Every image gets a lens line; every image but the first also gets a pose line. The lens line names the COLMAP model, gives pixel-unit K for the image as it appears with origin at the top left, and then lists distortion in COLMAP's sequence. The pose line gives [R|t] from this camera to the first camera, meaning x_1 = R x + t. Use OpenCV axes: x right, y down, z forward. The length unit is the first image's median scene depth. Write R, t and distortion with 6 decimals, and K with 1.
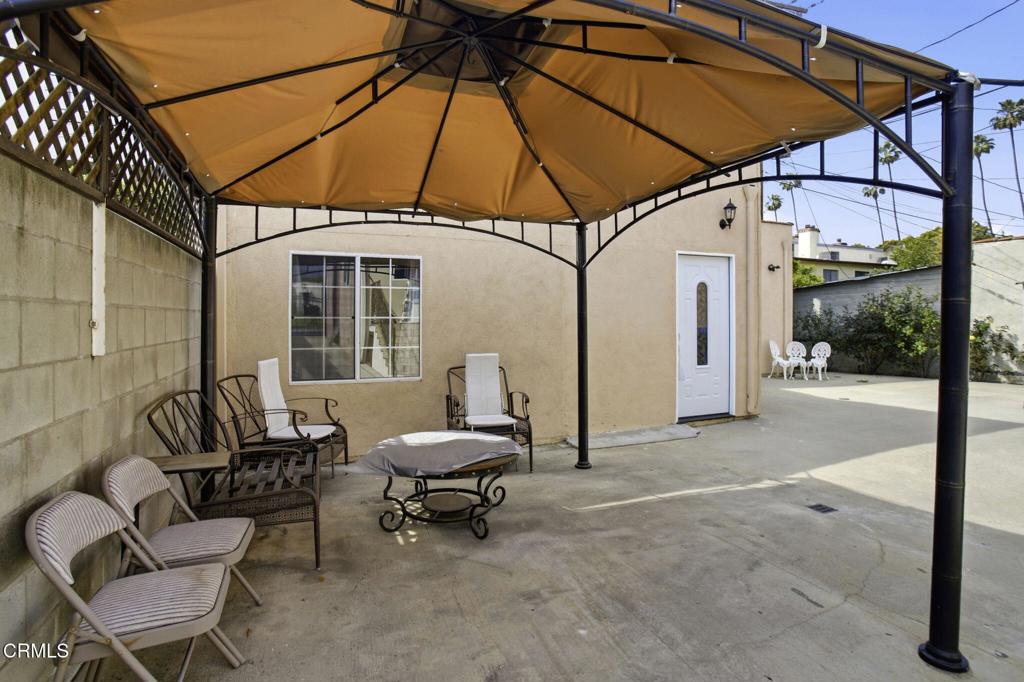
lens RADIAL K [[526.2, 0, 510.7], [0, 526.2, 322.7], [0, 0, 1]] dist [-0.082735, 0.038221]
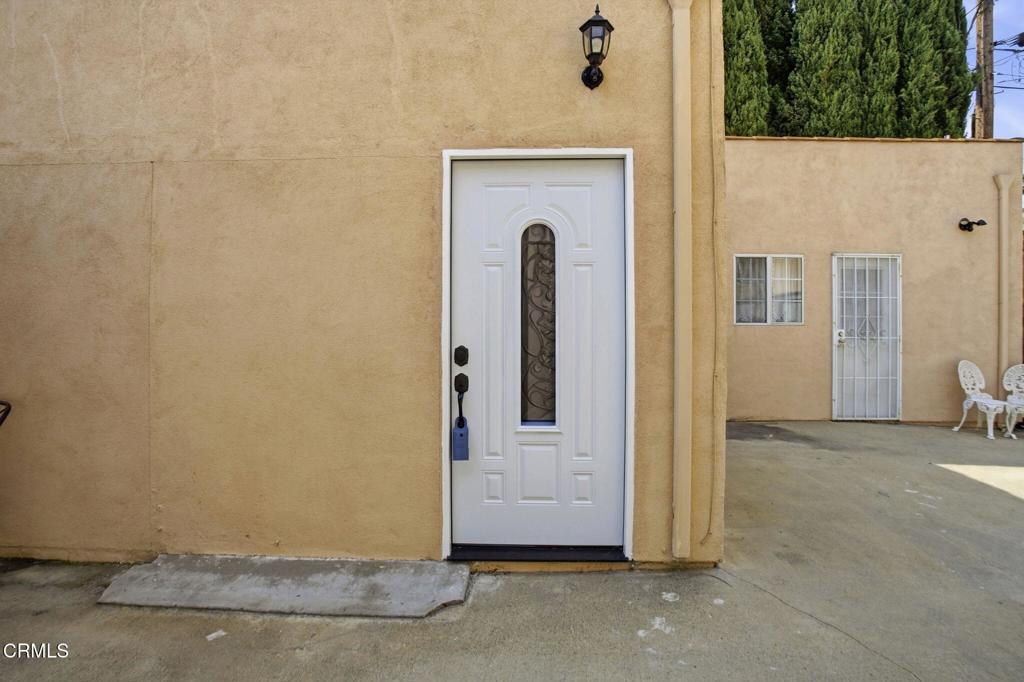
lens RADIAL K [[512.4, 0, 508.6], [0, 512.4, 323.1], [0, 0, 1]] dist [-0.078676, 0.034063]
pose [[0.911369, 0.000604, -0.411591, 0.816545], [-0.005229, 0.999935, -0.010111, 0.009039], [0.411558, 0.011367, 0.911313, 0.986443]]
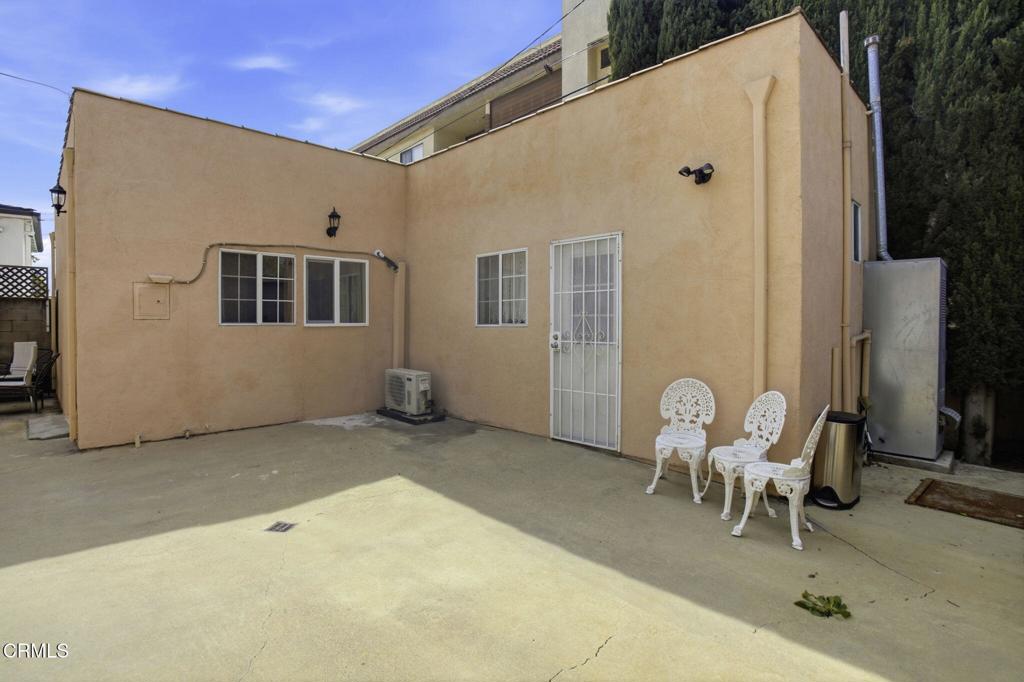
lens RADIAL K [[510.0, 0, 512.5], [0, 510.0, 333.0], [0, 0, 1]] dist [-0.080879, 0.039233]
pose [[0.366977, 0.011971, -0.930153, 2.261655], [-0.005087, 0.999928, 0.010862, -0.002014], [0.930216, 0.000745, 0.367011, 2.183379]]
